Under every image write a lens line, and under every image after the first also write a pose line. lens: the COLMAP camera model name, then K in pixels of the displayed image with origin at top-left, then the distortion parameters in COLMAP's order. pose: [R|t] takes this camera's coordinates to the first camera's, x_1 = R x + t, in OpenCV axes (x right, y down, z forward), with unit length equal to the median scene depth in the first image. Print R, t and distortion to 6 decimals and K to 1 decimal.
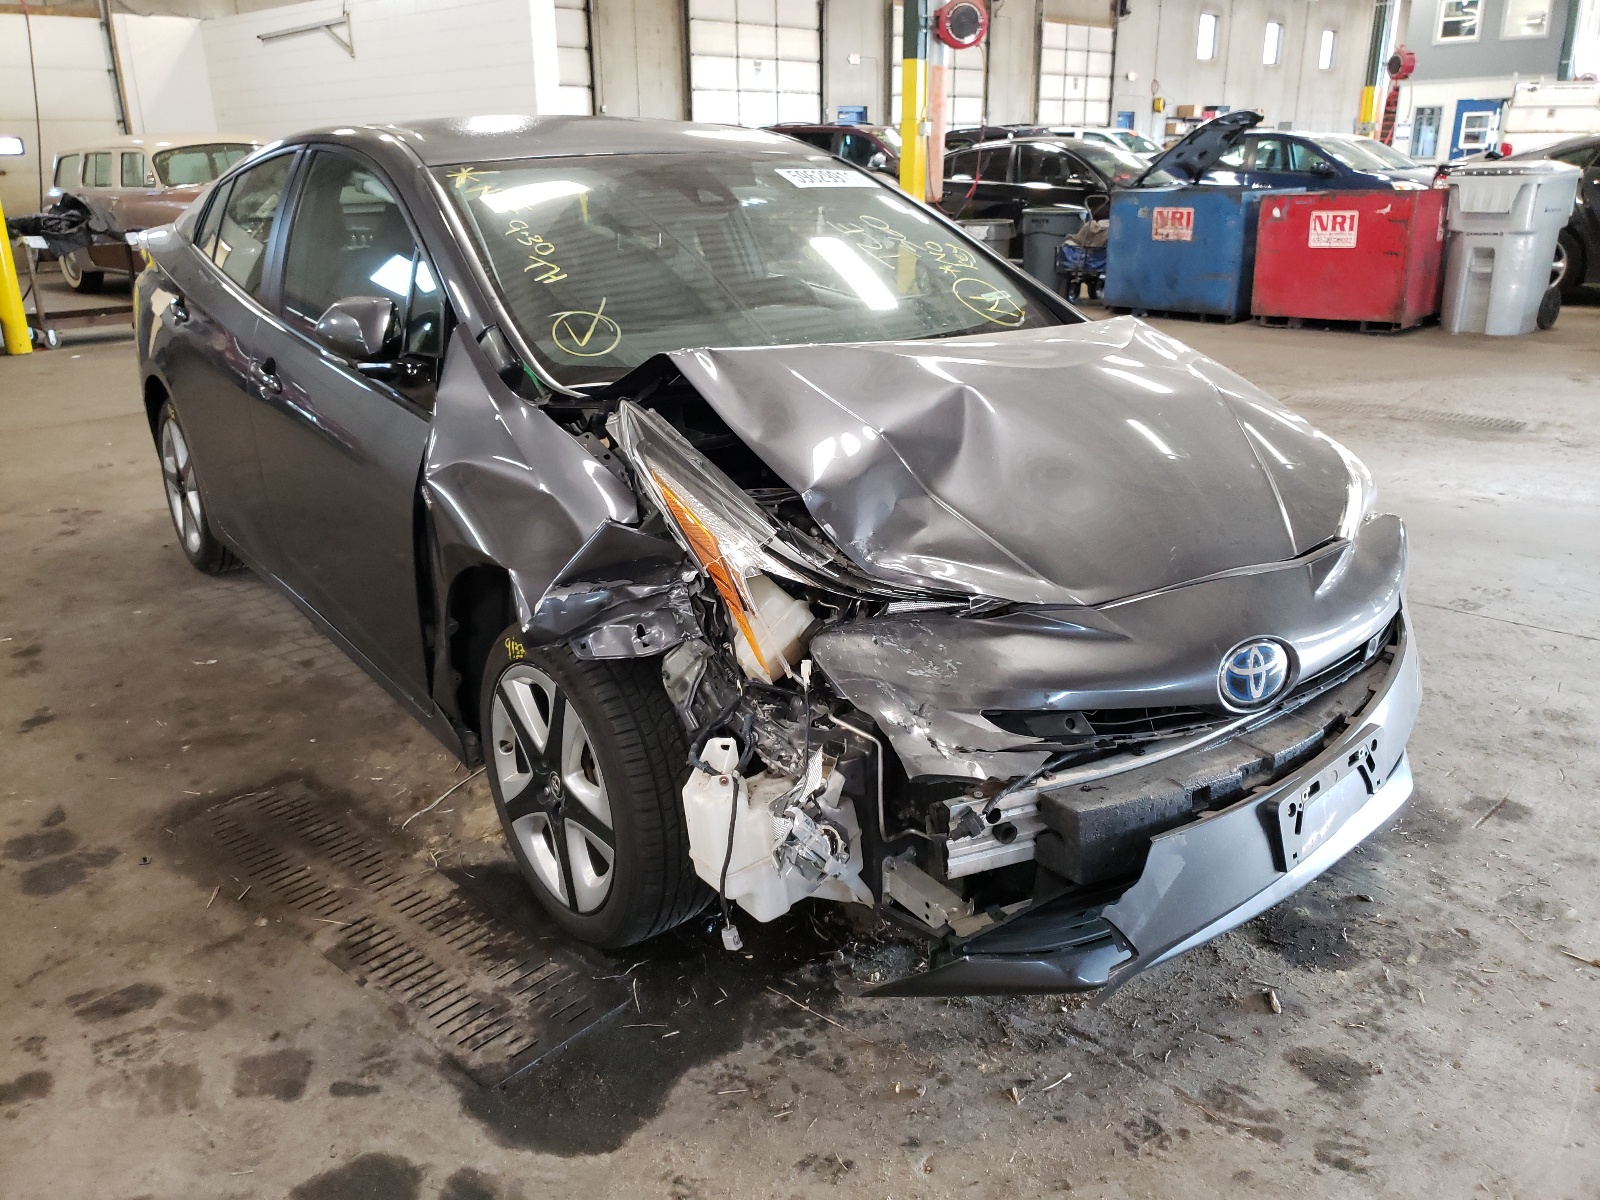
lens RADIAL K [[1244.4, 0, 791.9], [0, 1244.4, 559.0], [0, 0, 1]] dist [0.035430, -0.006186]
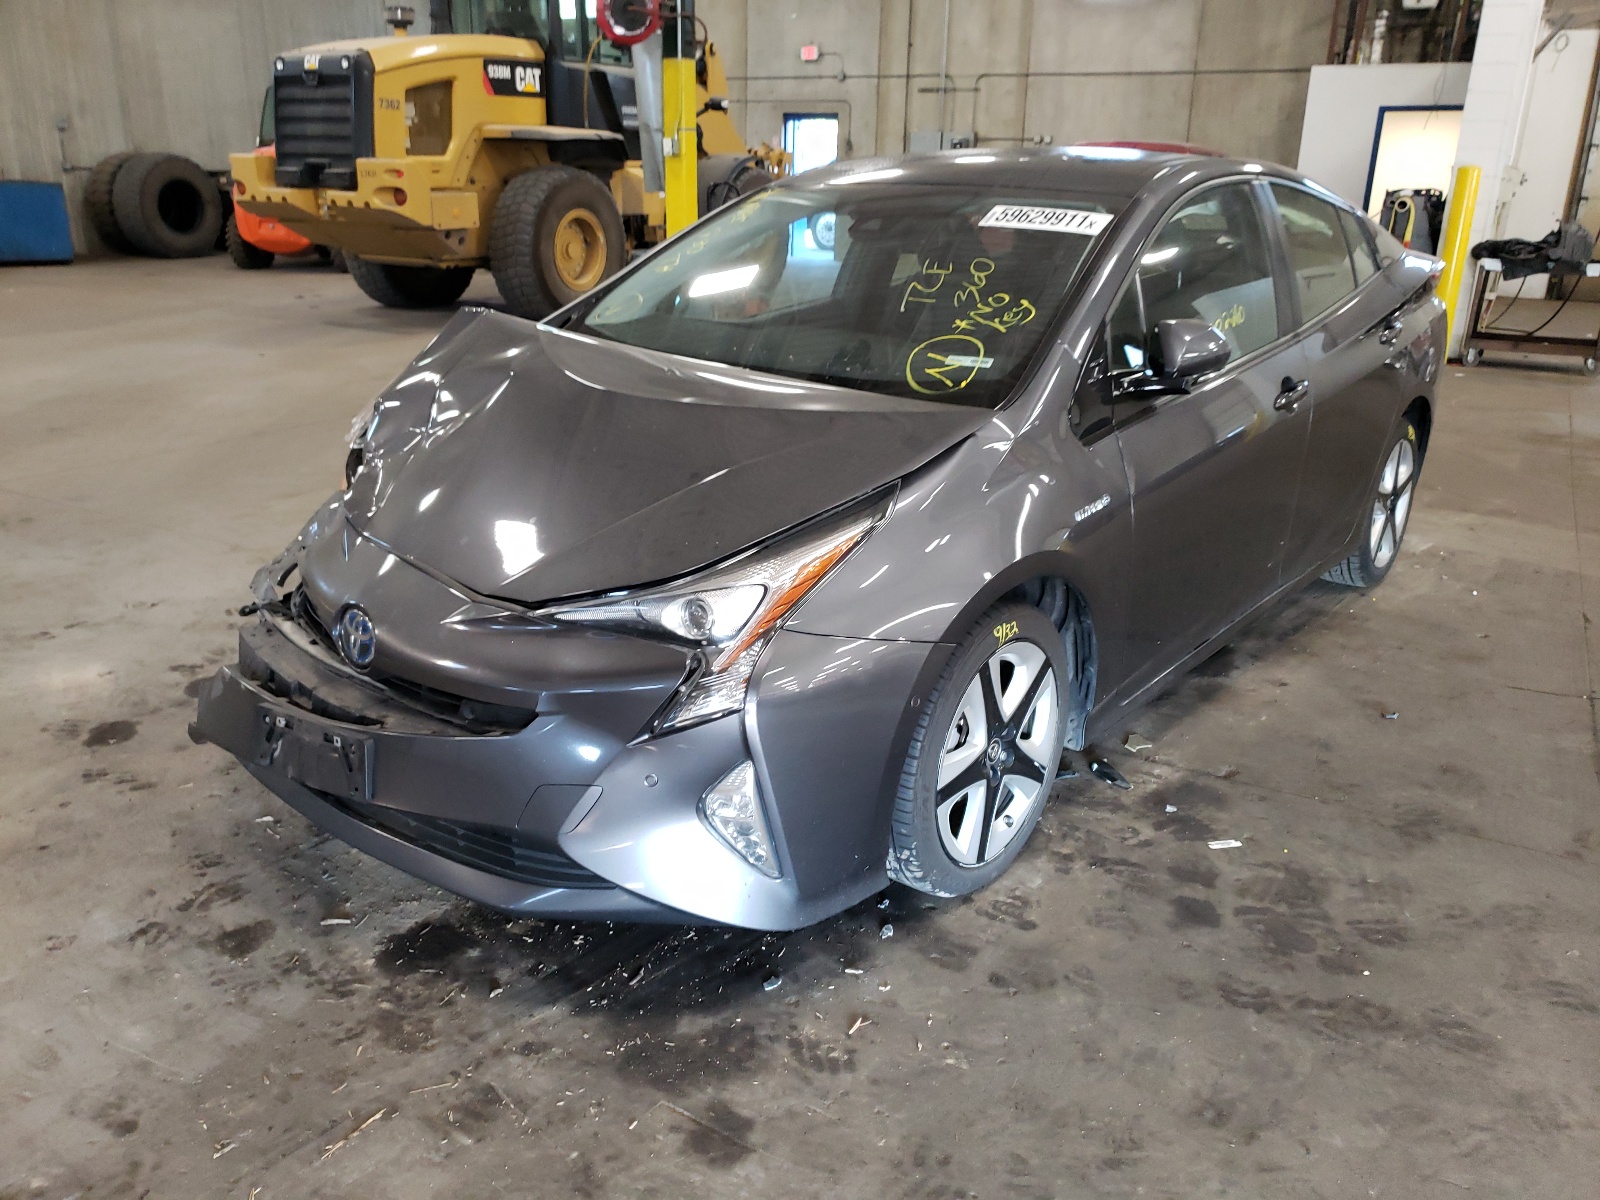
lens RADIAL K [[1244.4, 0, 806.2], [0, 1244.4, 603.8], [0, 0, 1]] dist [0.035430, -0.006186]
pose [[0.225067, 0.340375, -0.912956, 0.950608], [-0.325374, 0.909463, 0.258860, -0.237566], [0.918410, 0.238791, 0.315439, 0.632540]]
